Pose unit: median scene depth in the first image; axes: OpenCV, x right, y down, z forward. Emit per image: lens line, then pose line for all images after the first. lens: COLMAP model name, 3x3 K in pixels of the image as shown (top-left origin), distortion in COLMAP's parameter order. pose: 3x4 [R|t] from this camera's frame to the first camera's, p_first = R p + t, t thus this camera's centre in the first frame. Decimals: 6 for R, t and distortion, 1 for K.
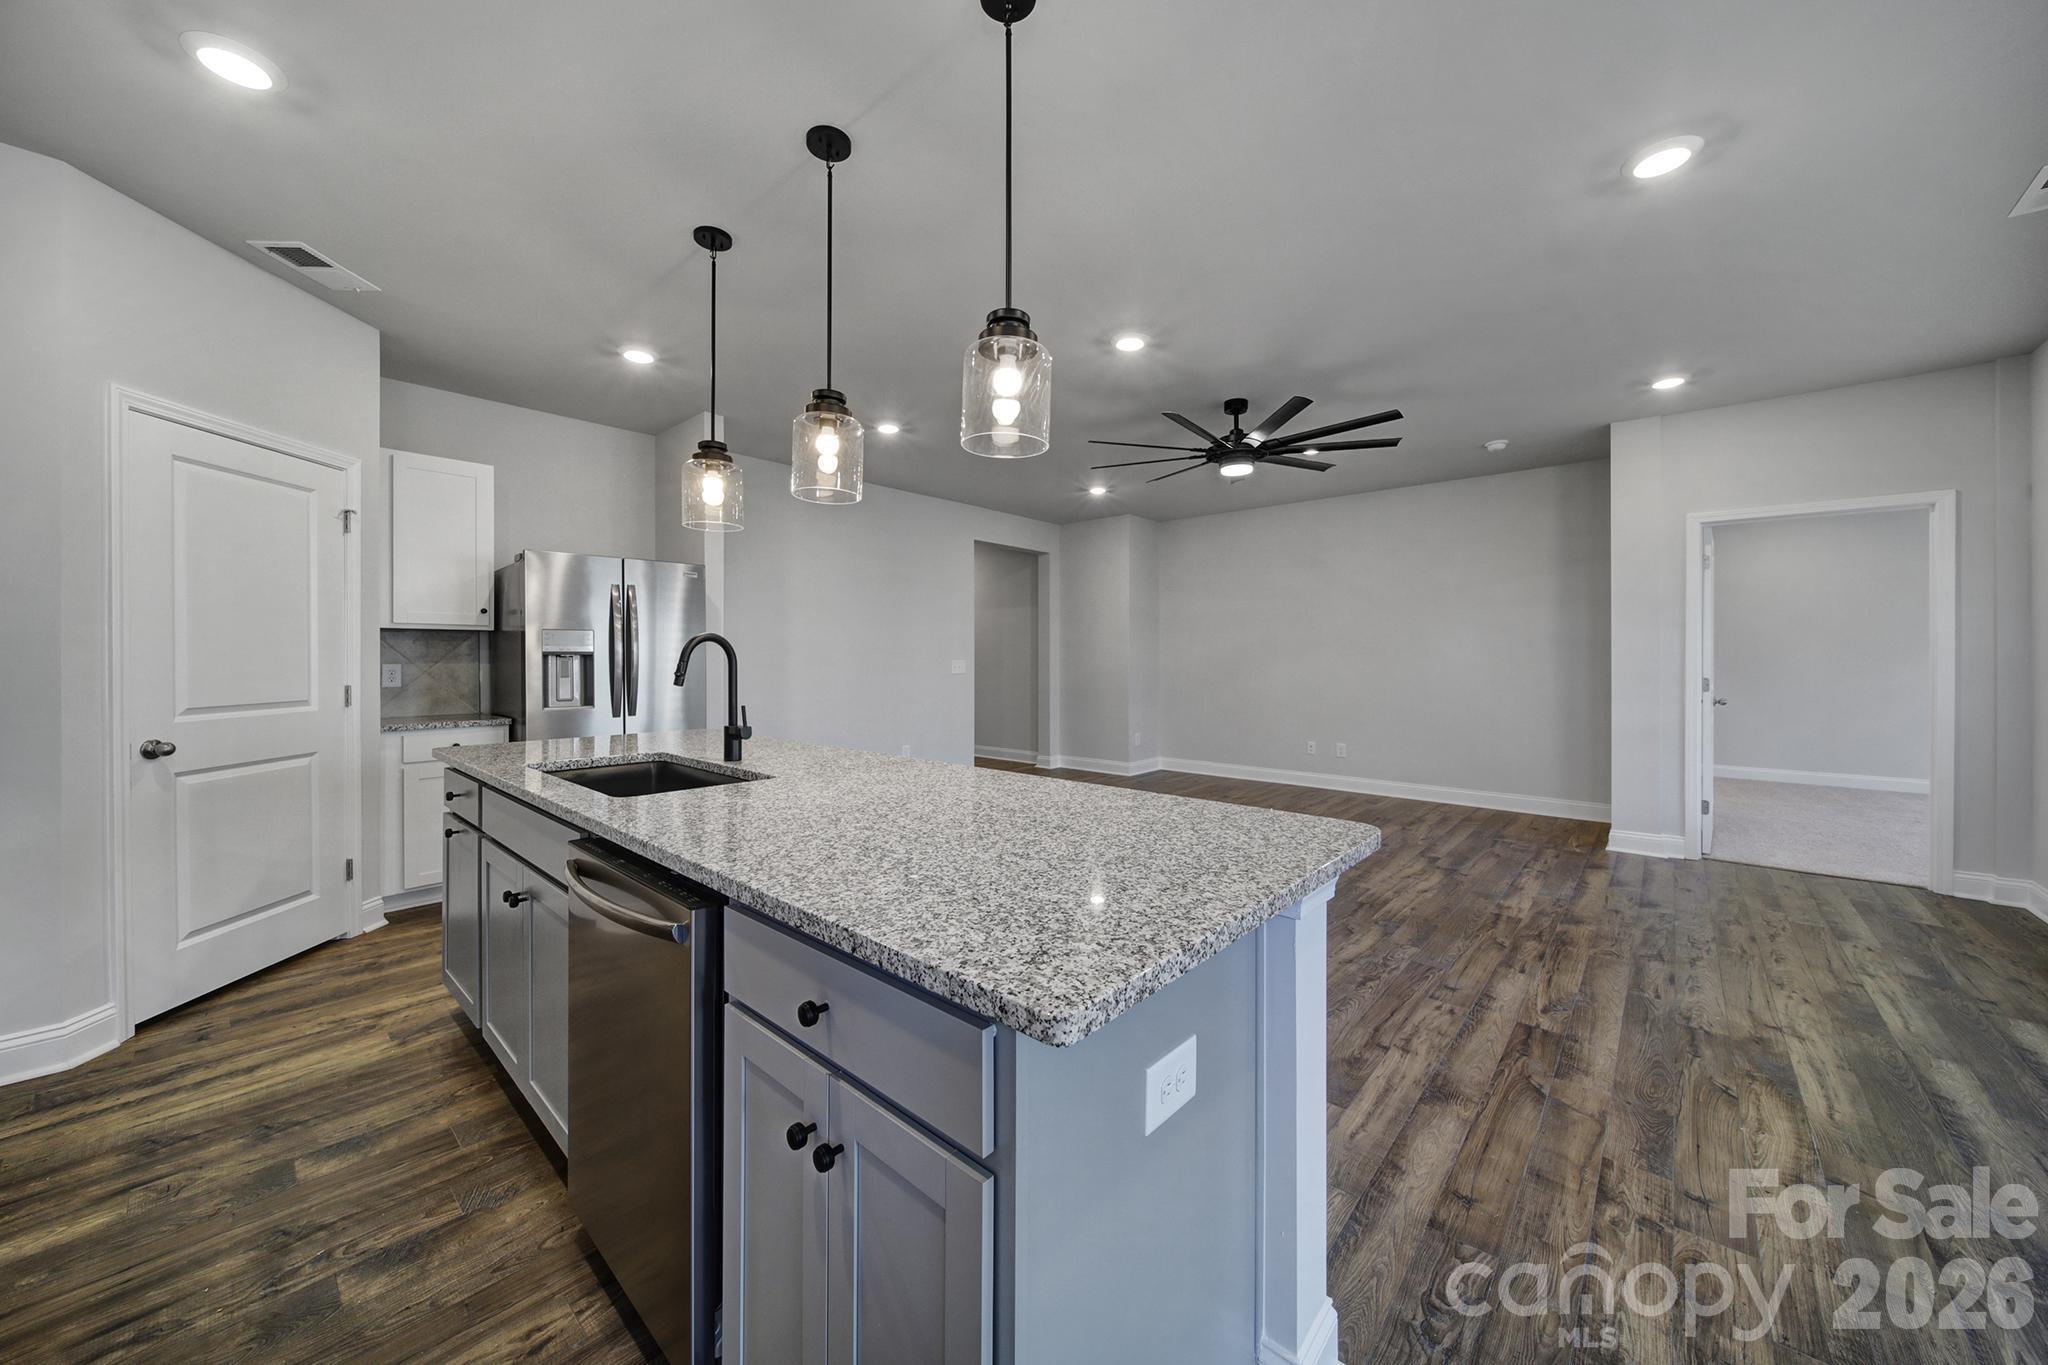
lens RADIAL K [[728.0, 0, 1014.6], [0, 728.0, 647.9], [0, 0, 1]] dist [-0.002924, -0.000271]
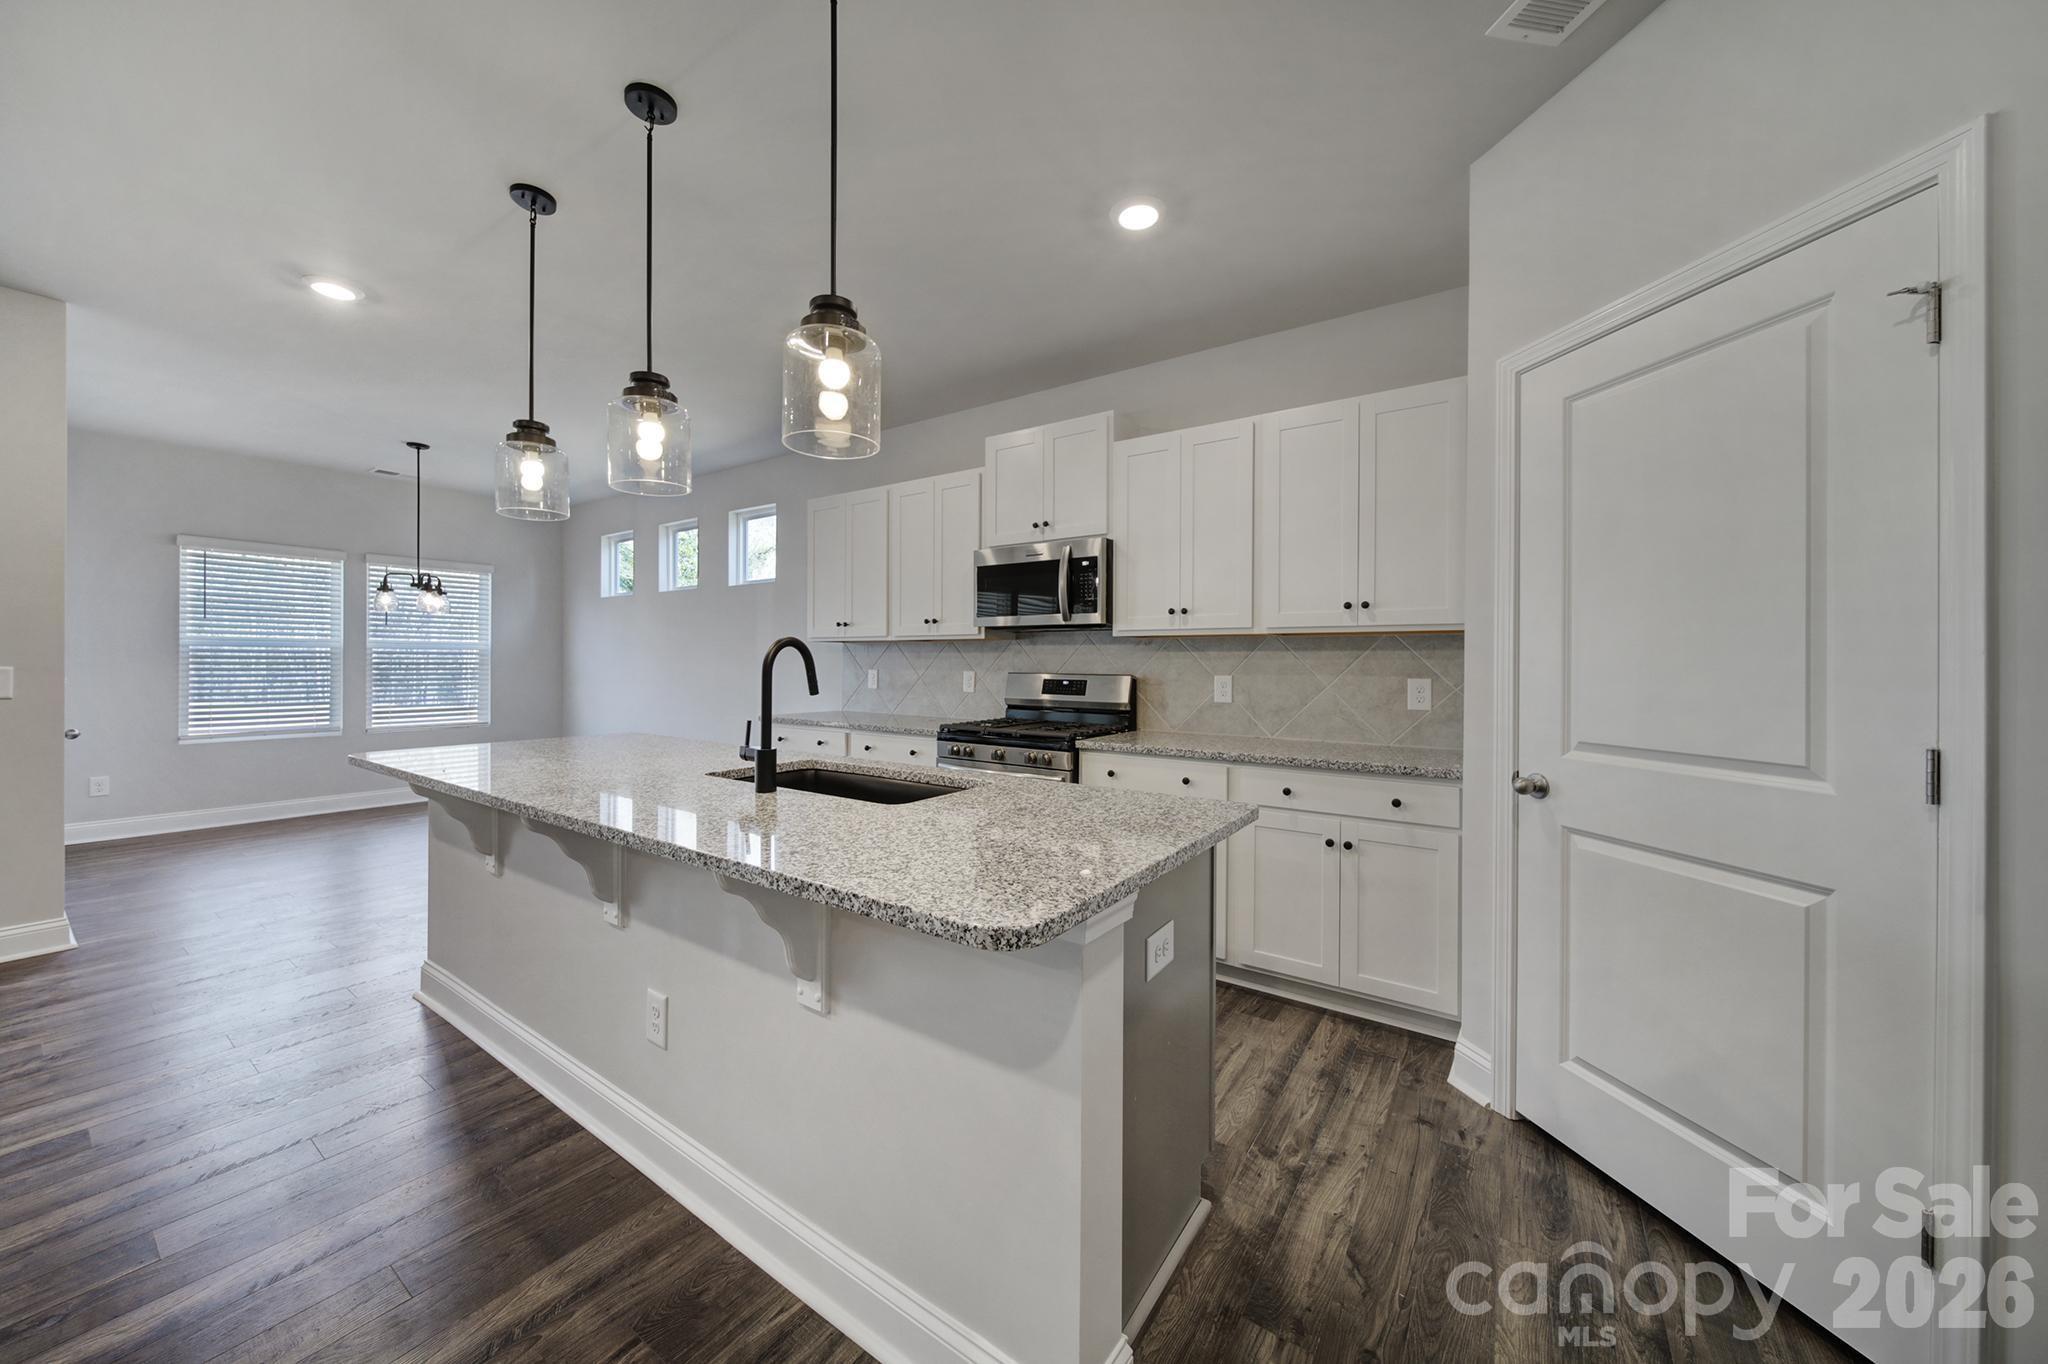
lens RADIAL K [[724.8, 0, 1019.9], [0, 724.8, 672.2], [0, 0, 1]] dist [-0.000347, -0.000293]
pose [[-0.991145, -0.007100, -0.132596, -0.368909], [-0.007139, 0.999975, -0.000178, 0.014444], [0.132594, 0.000770, -0.991170, 1.207605]]
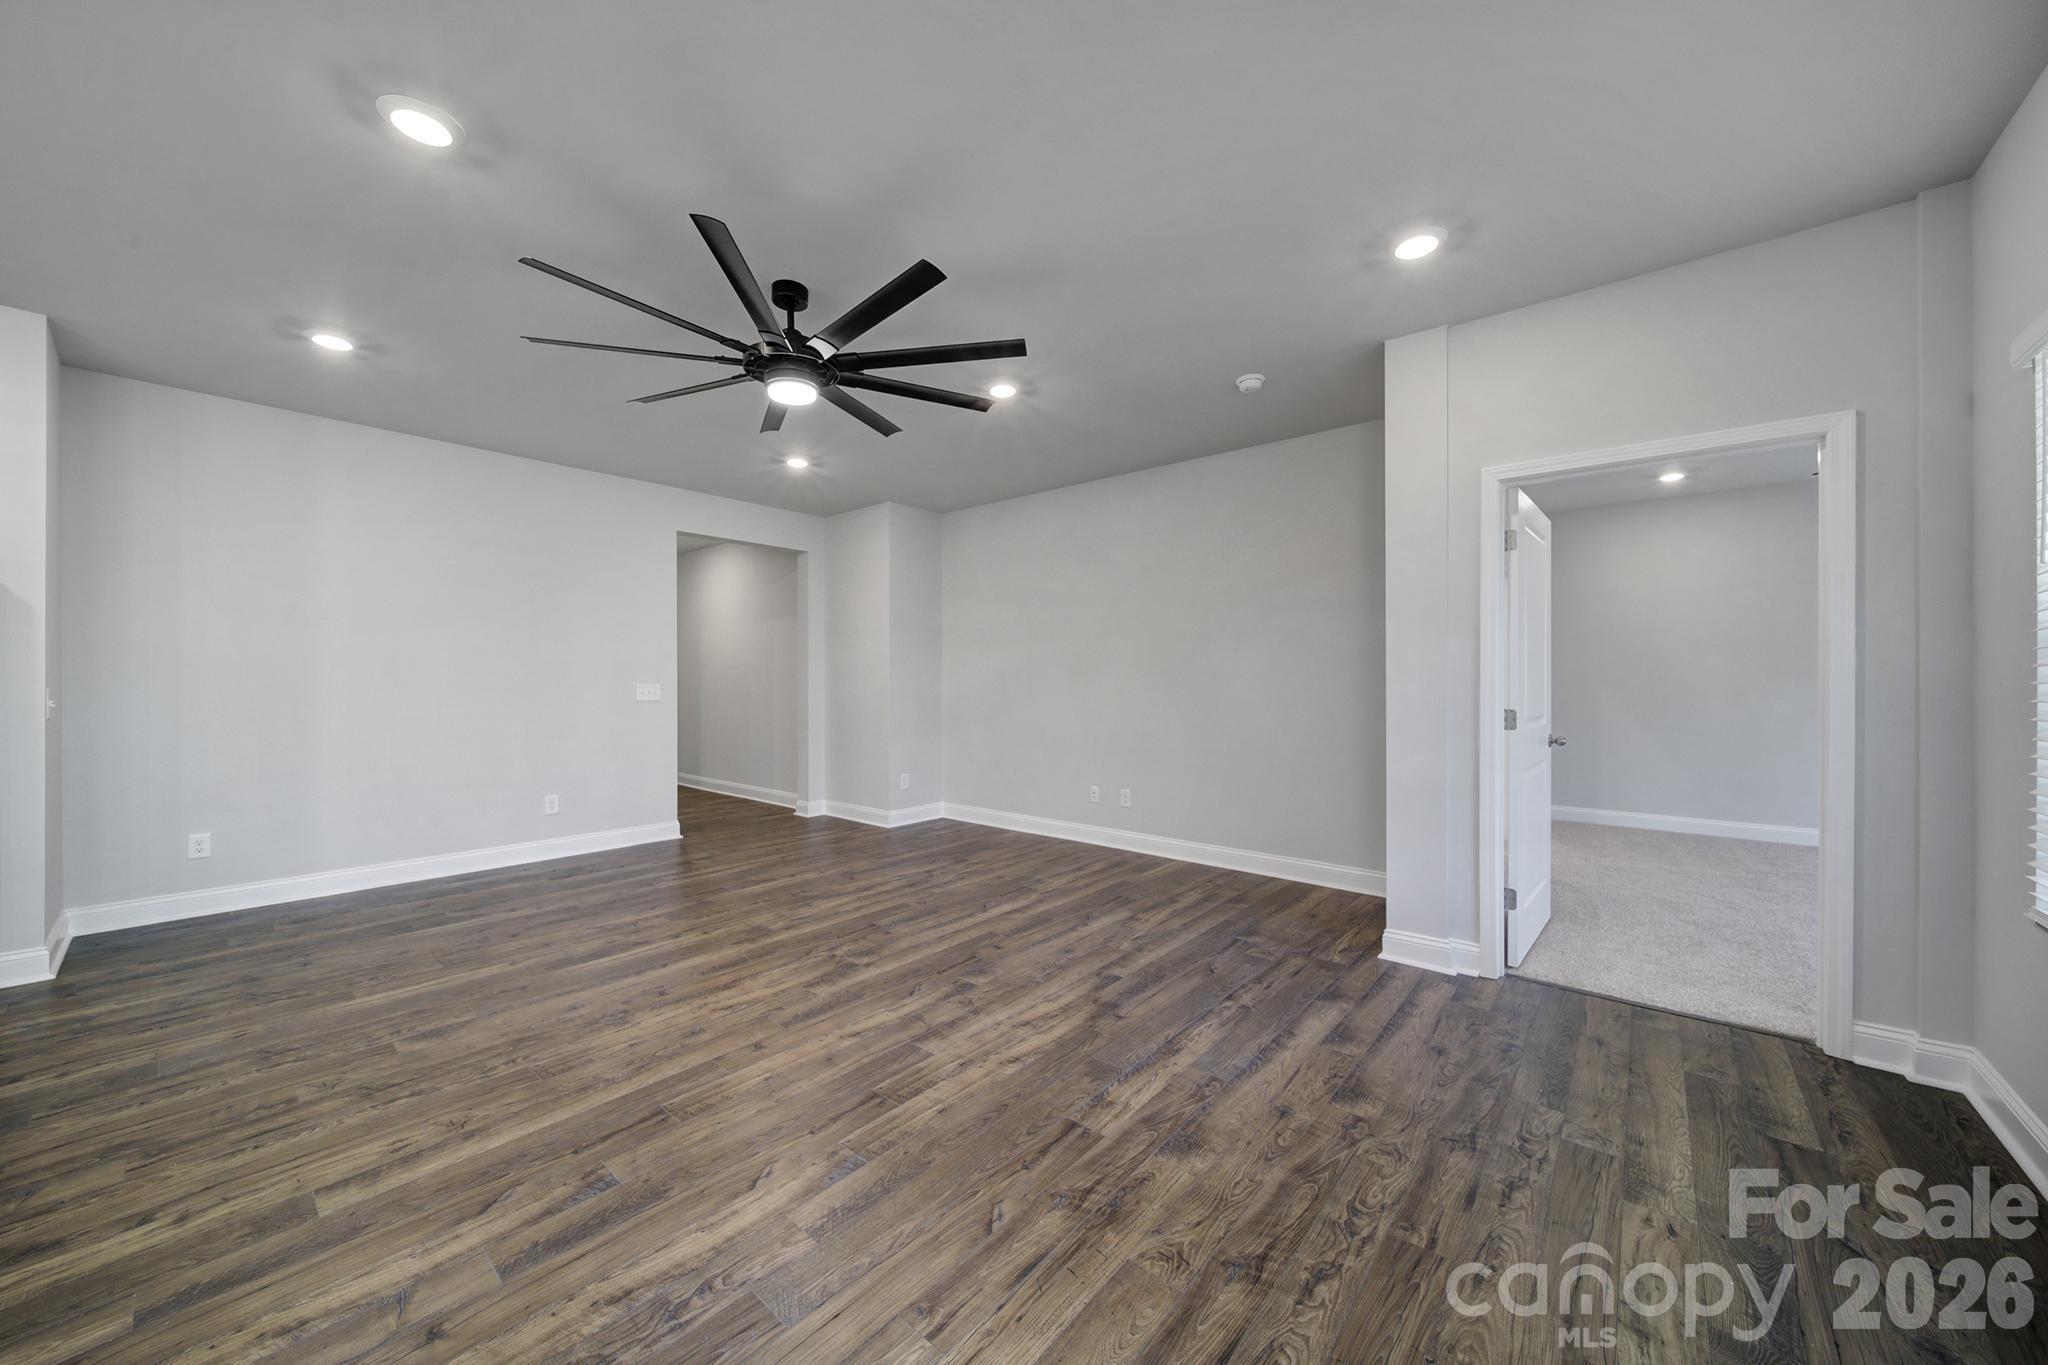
lens RADIAL K [[724.8, 0, 1019.9], [0, 724.8, 672.7], [0, 0, 1]] dist [-0.000347, -0.000293]
pose [[0.999670, -0.000906, 0.025690, 0.614771], [0.000850, 0.999997, 0.002194, 0.006492], [-0.025692, -0.002171, 0.999668, 0.430741]]
